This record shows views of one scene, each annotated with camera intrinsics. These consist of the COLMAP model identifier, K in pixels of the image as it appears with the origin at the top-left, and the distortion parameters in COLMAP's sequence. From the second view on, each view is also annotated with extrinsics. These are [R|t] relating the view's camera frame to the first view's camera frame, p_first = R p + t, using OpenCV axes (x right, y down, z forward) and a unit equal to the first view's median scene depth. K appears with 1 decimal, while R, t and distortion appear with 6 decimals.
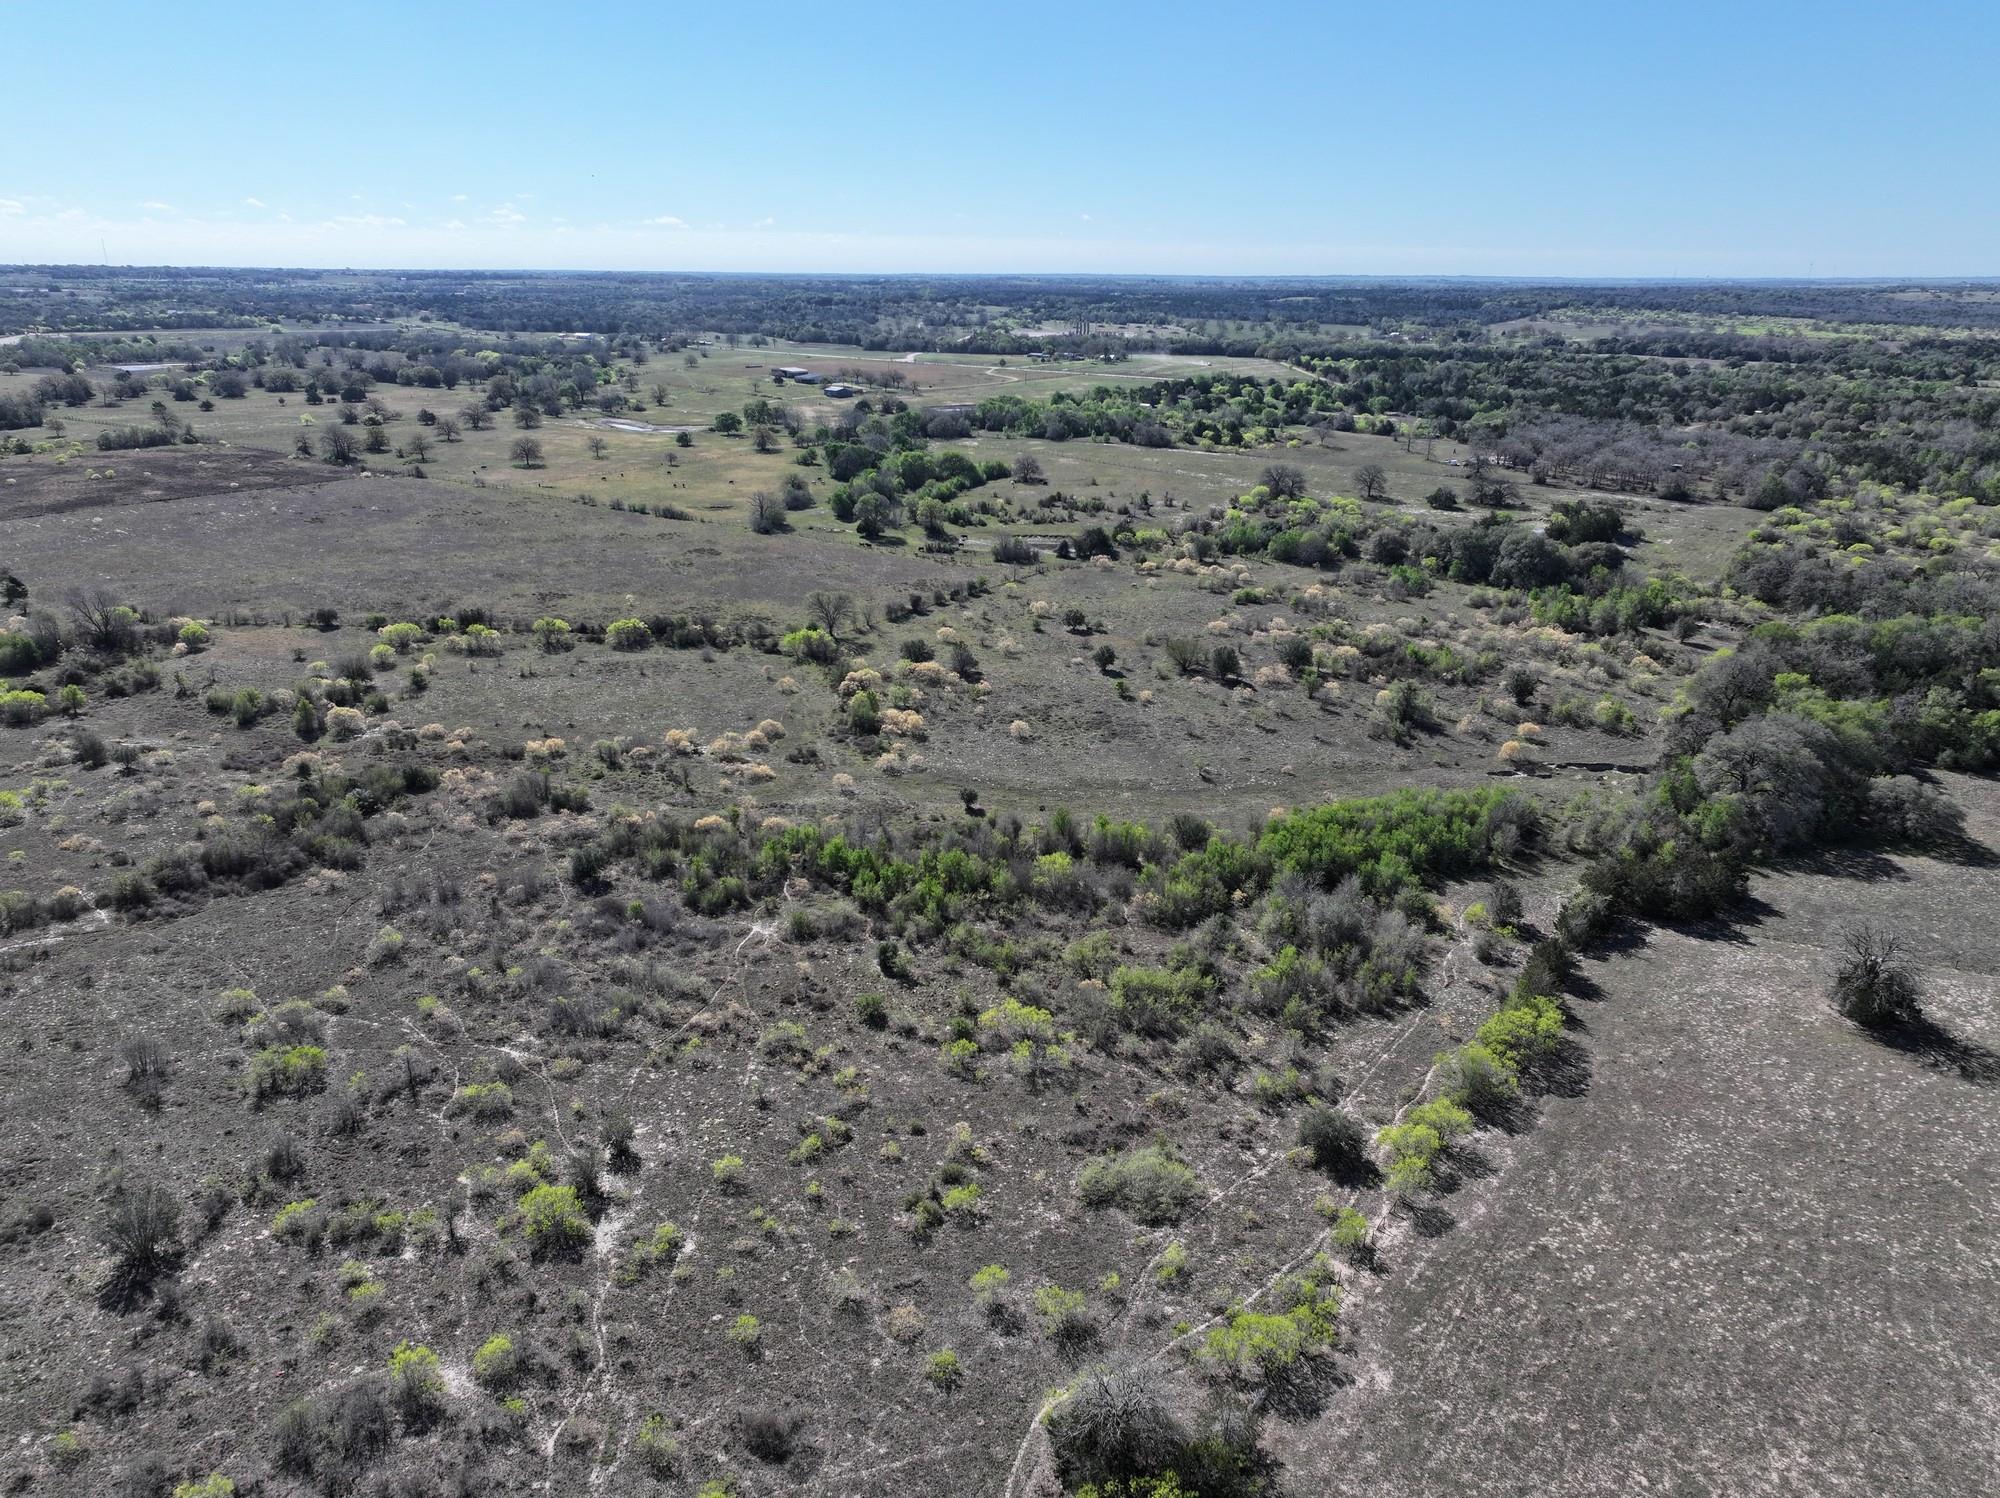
lens RADIAL K [[1397.1, 0, 1004.5], [0, 1397.1, 748.9], [0, 0, 1]] dist [0.005313, 0.020311]
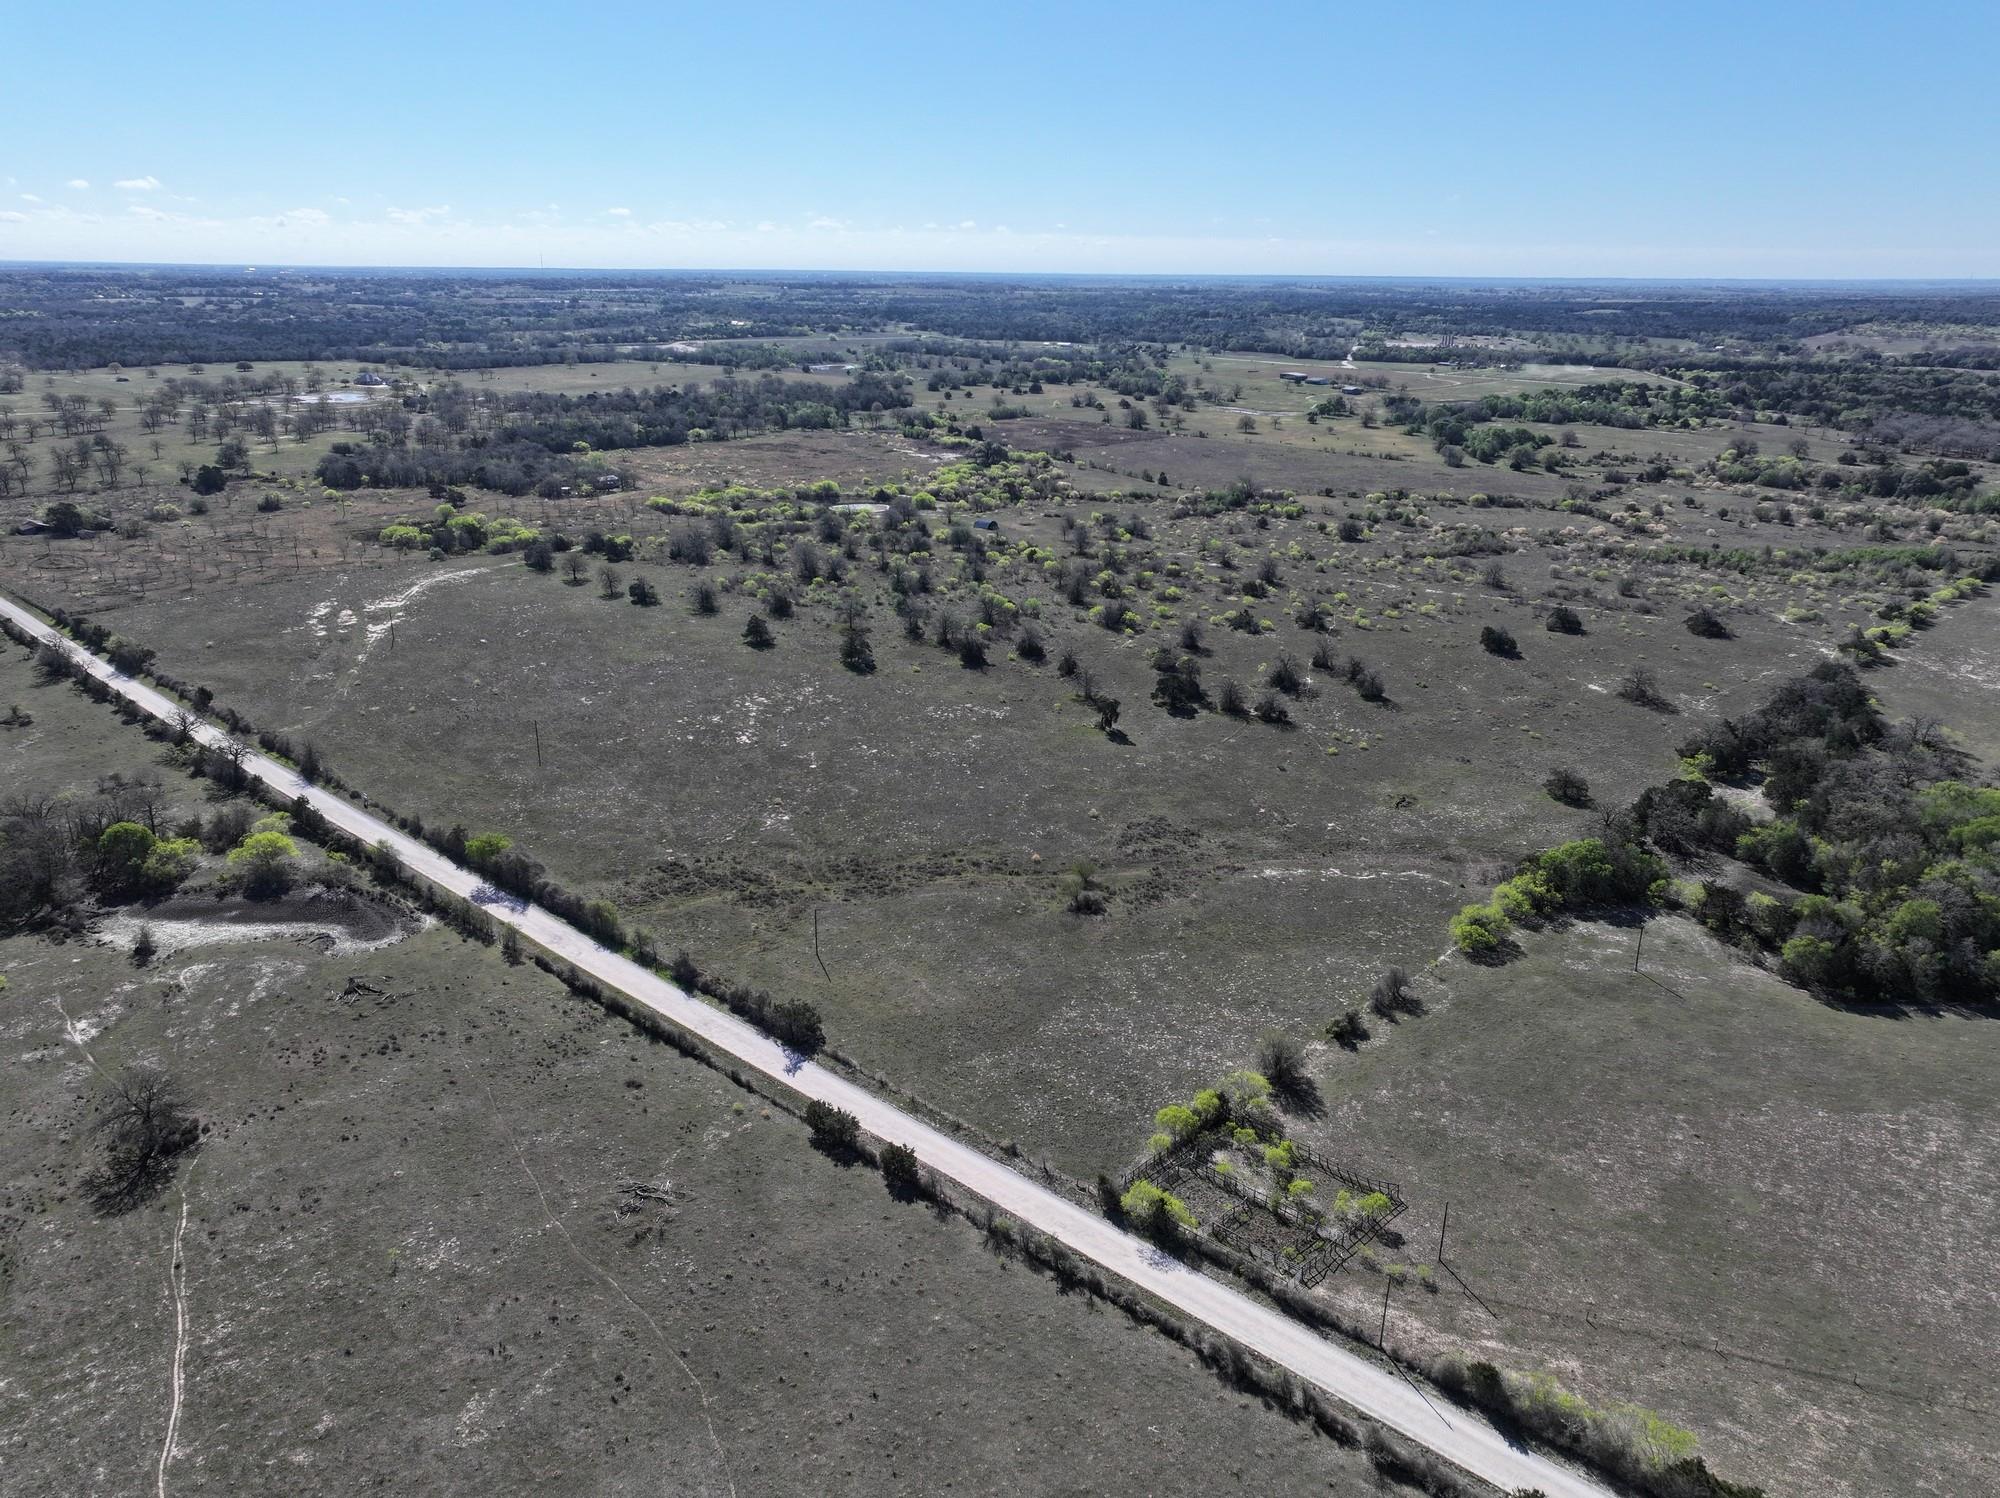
lens RADIAL K [[1397.1, 0, 993.2], [0, 1397.1, 750.6], [0, 0, 1]] dist [0.005313, 0.020311]
pose [[0.988127, 0.052940, -0.144230, -0.203360], [-0.052594, 0.998597, 0.006209, 0.099606], [0.144356, 0.001451, 0.989525, -0.379883]]
